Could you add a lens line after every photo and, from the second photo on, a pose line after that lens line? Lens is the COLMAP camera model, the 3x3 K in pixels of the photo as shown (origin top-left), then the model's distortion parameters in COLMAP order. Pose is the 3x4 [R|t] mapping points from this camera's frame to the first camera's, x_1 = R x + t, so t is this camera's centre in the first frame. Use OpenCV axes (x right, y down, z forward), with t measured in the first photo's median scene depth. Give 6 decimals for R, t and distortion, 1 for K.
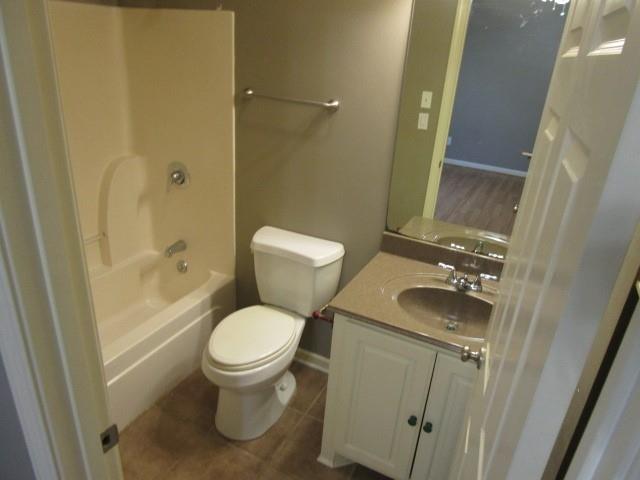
lens RADIAL K [[459.4, 0, 307.8], [0, 459.4, 248.7], [0, 0, 1]] dist [-0.001377, -0.002353]
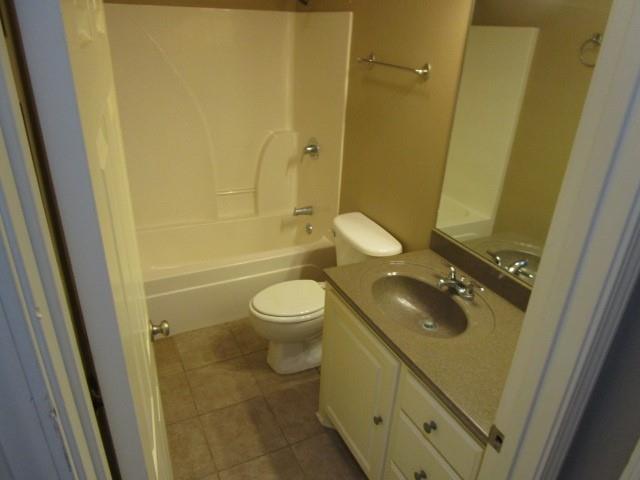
lens RADIAL K [[459.4, 0, 307.8], [0, 459.4, 248.7], [0, 0, 1]] dist [-0.001377, -0.002353]
pose [[0.789607, 0.235952, -0.566434, 0.434612], [-0.237377, 0.968700, 0.072616, 0.004323], [0.565838, 0.077120, 0.820902, 0.053288]]
